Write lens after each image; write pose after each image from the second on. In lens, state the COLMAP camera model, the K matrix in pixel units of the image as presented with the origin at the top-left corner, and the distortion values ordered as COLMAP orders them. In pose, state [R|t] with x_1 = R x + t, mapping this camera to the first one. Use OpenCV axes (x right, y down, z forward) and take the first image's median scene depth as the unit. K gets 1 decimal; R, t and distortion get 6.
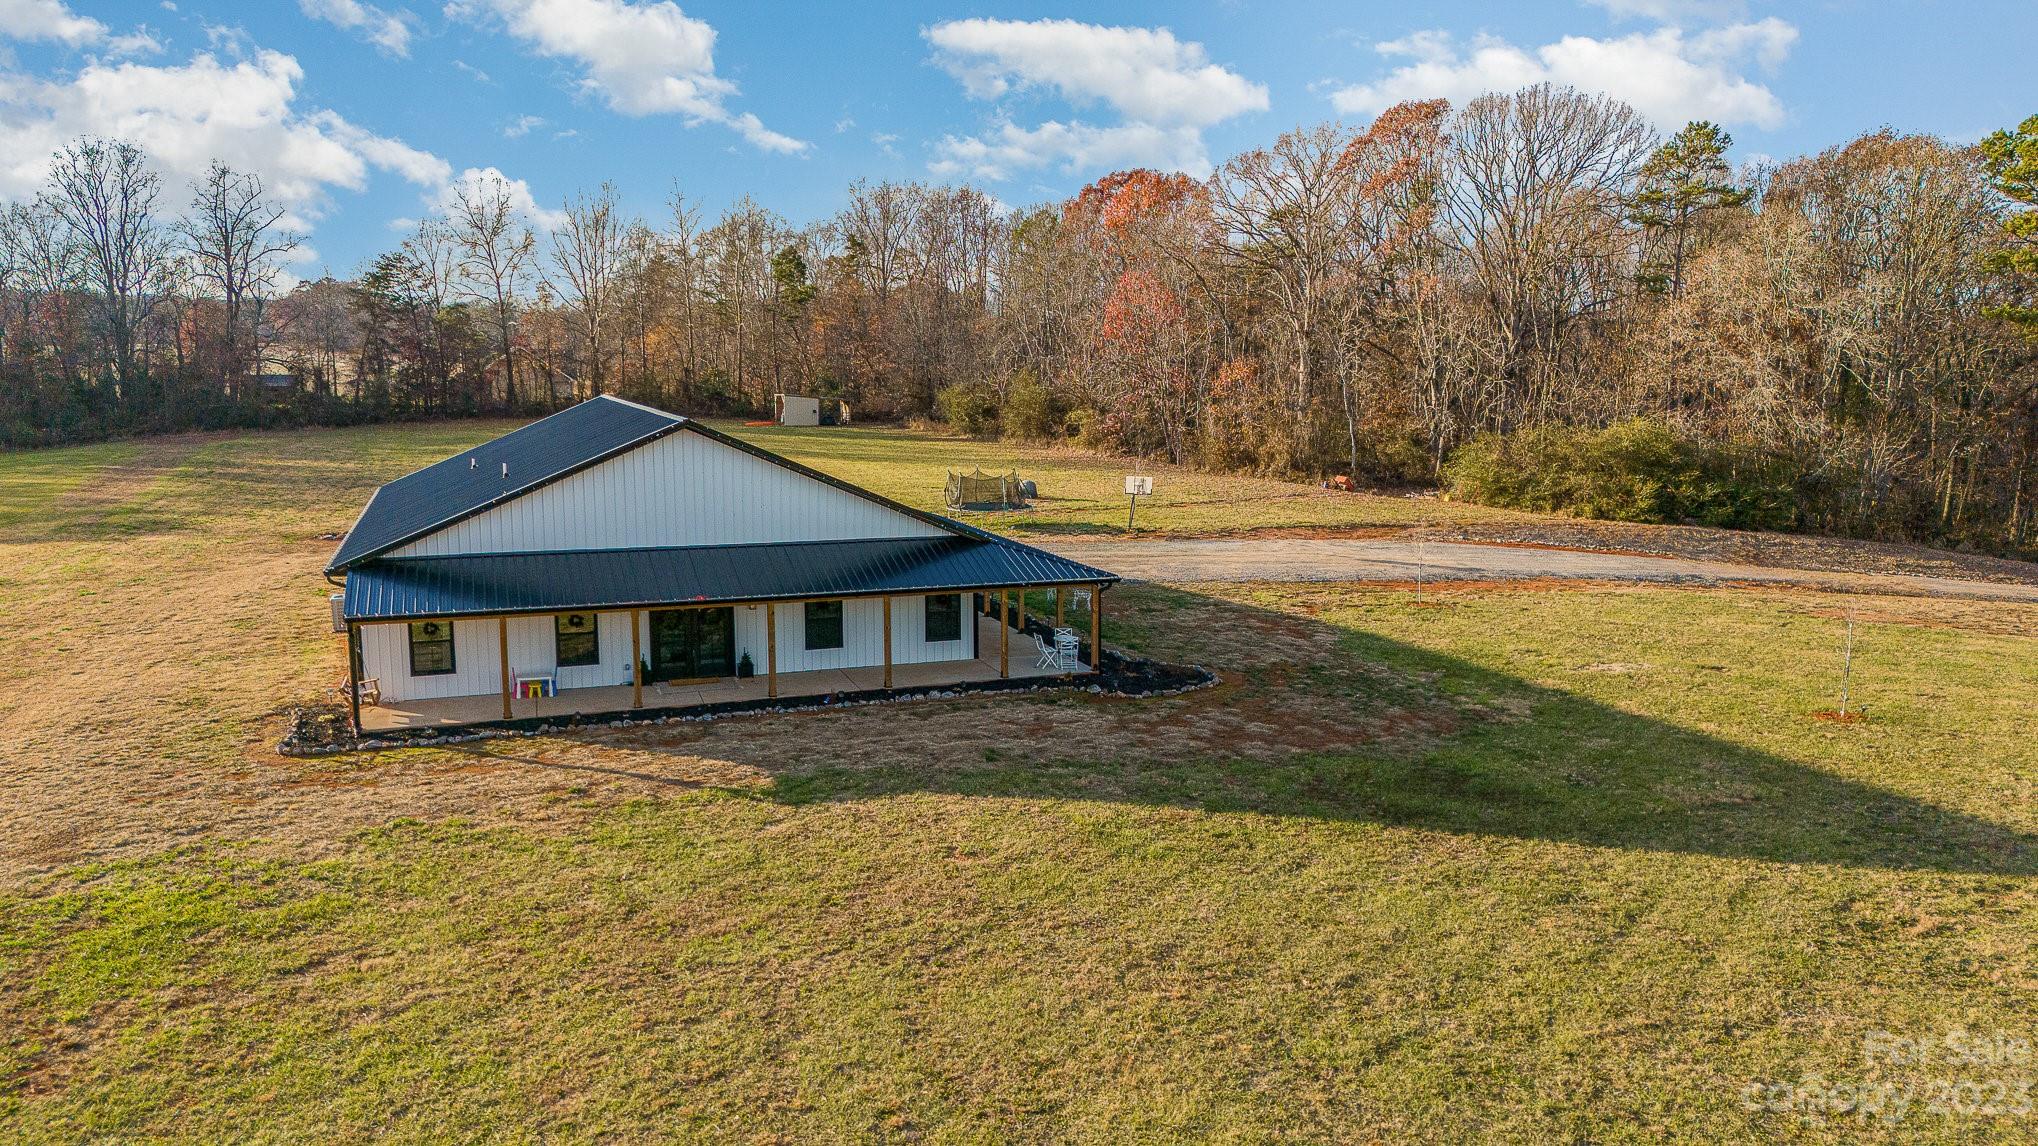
lens RADIAL K [[1449.7, 0, 1013.6], [0, 1449.7, 624.1], [0, 0, 1]] dist [0.044563, -0.001123]
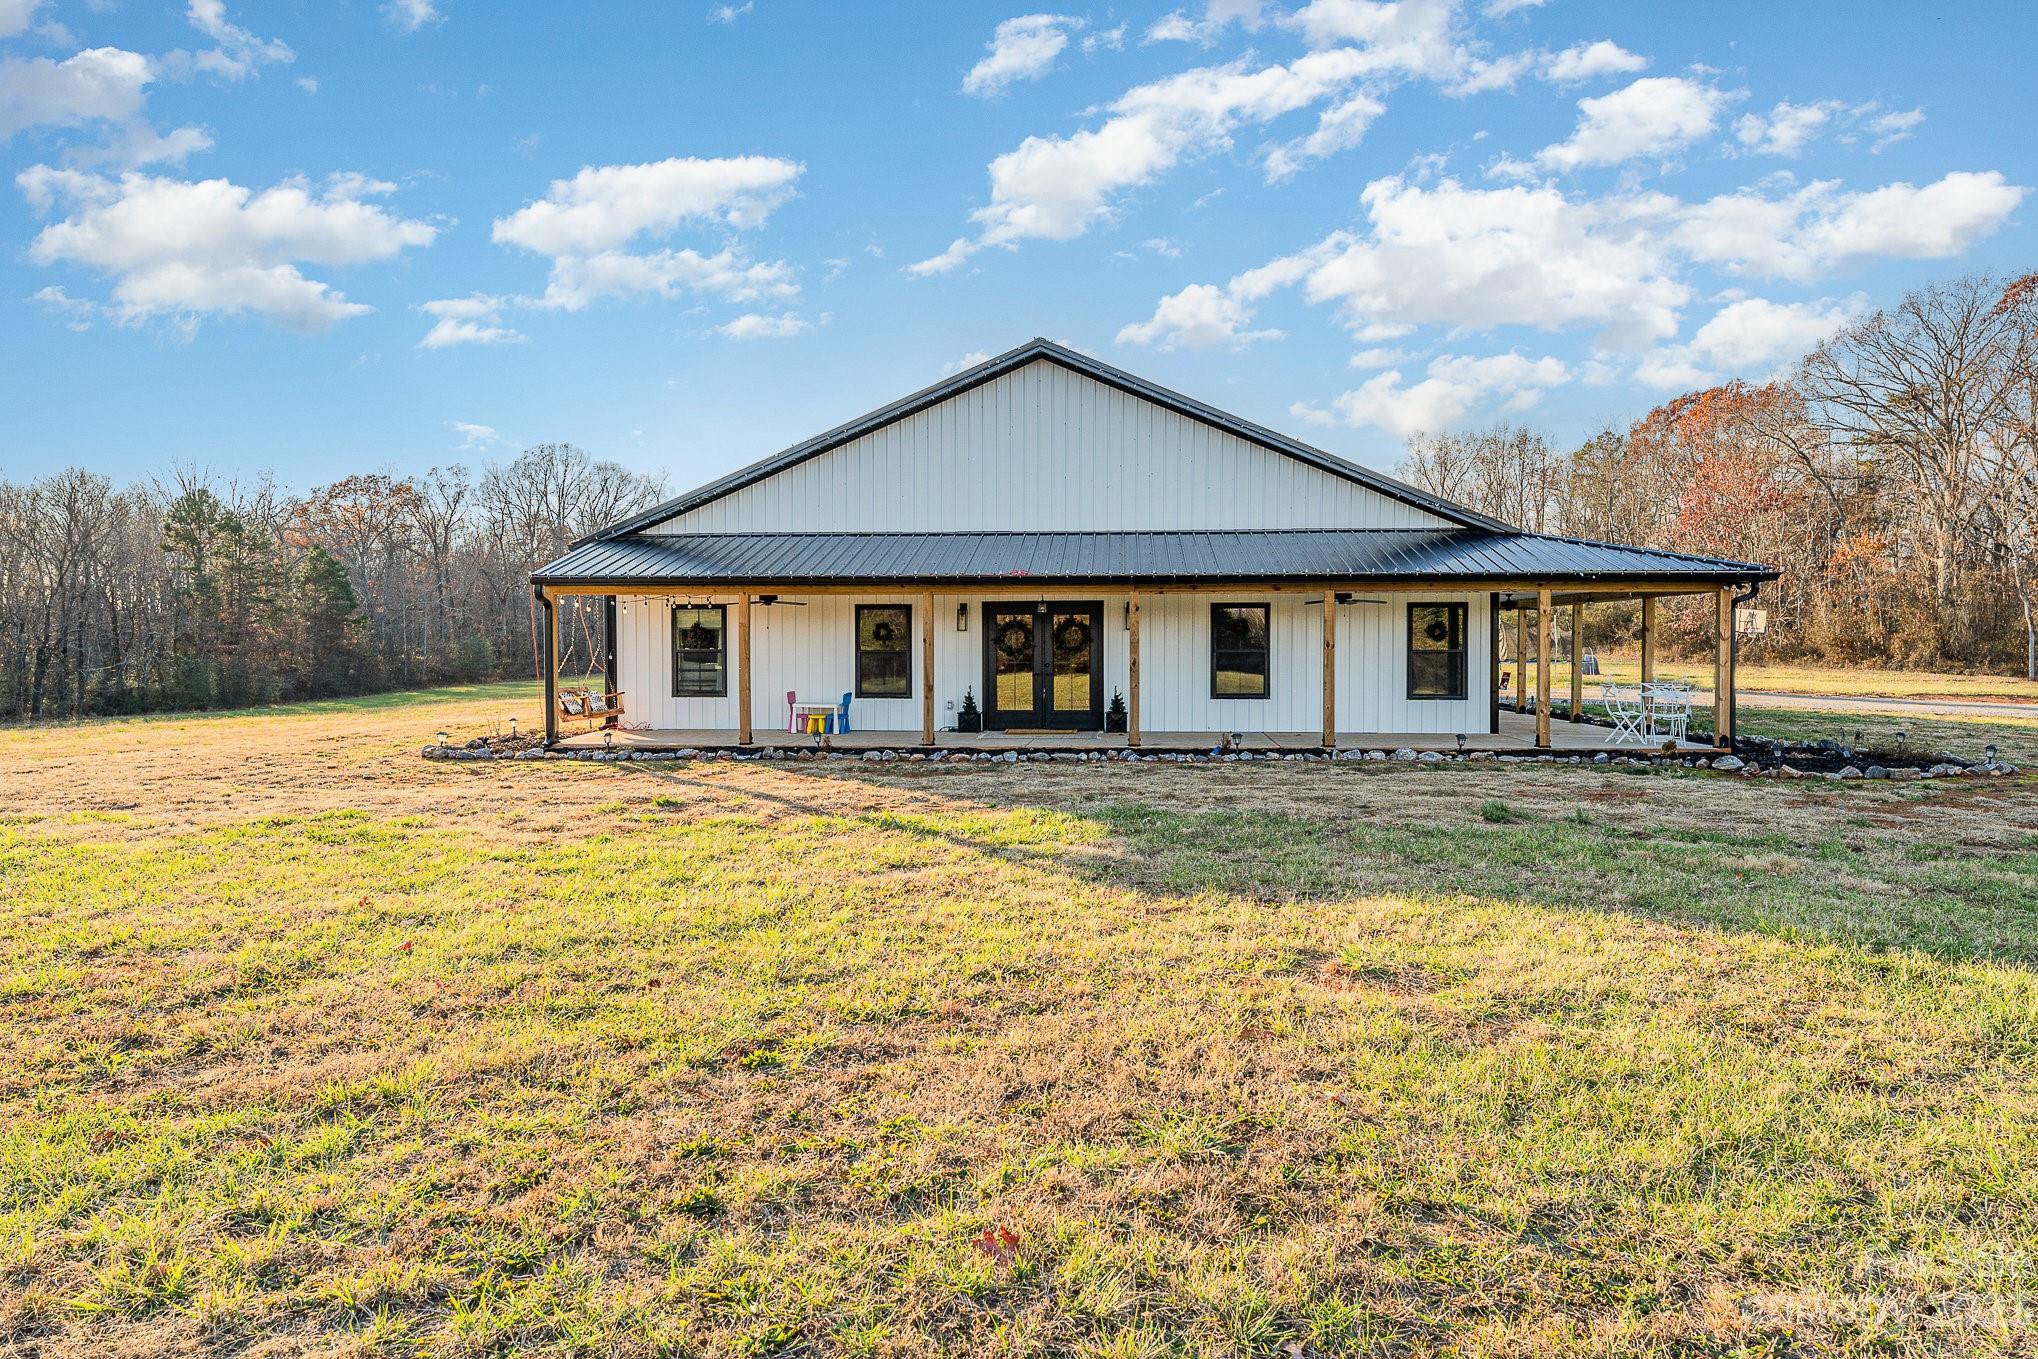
lens RADIAL K [[1211.0, 0, 1019.0], [0, 1211.0, 679.5], [0, 0, 1]] dist [-0.004438, -0.001244]
pose [[0.909619, 0.014074, -0.415204, 0.003950], [-0.075253, 0.988475, -0.131358, 0.092528], [0.408570, 0.150731, 0.900195, 0.502581]]
